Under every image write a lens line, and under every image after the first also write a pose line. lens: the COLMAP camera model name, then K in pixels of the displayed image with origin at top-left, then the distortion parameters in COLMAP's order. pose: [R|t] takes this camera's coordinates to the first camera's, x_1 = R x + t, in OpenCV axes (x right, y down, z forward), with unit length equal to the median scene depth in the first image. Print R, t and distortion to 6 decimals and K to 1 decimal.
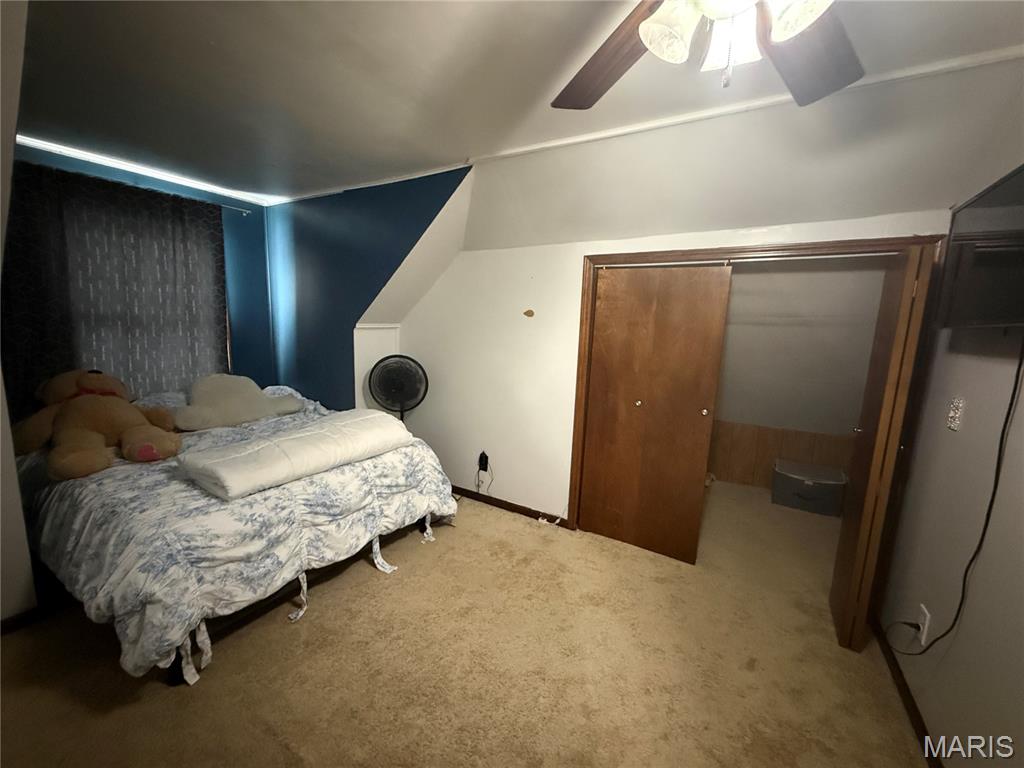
lens RADIAL K [[407.6, 0, 507.4], [0, 407.6, 385.6], [0, 0, 1]] dist [-0.002173, -0.000649]
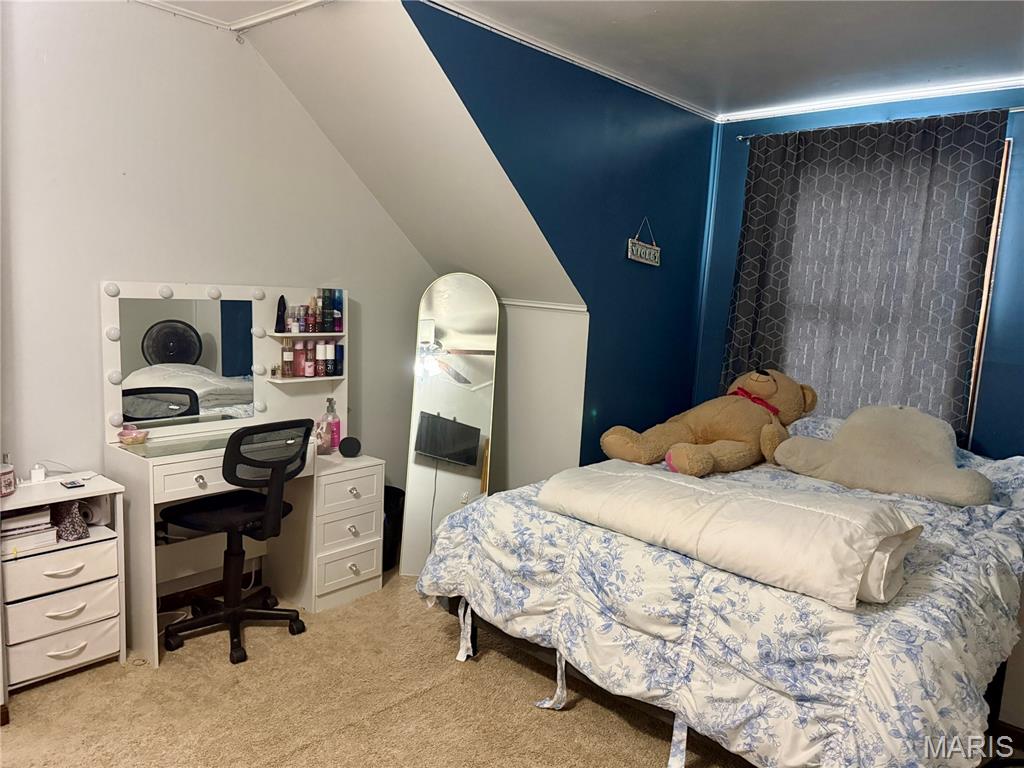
lens RADIAL K [[737.3, 0, 510.0], [0, 737.3, 382.8], [0, 0, 1]] dist [0.009192, 0.000833]
pose [[-0.198088, 0.086565, -0.976354, 0.624669], [-0.210618, 0.969066, 0.128650, -0.114719], [0.957288, 0.231122, -0.173728, 0.919306]]
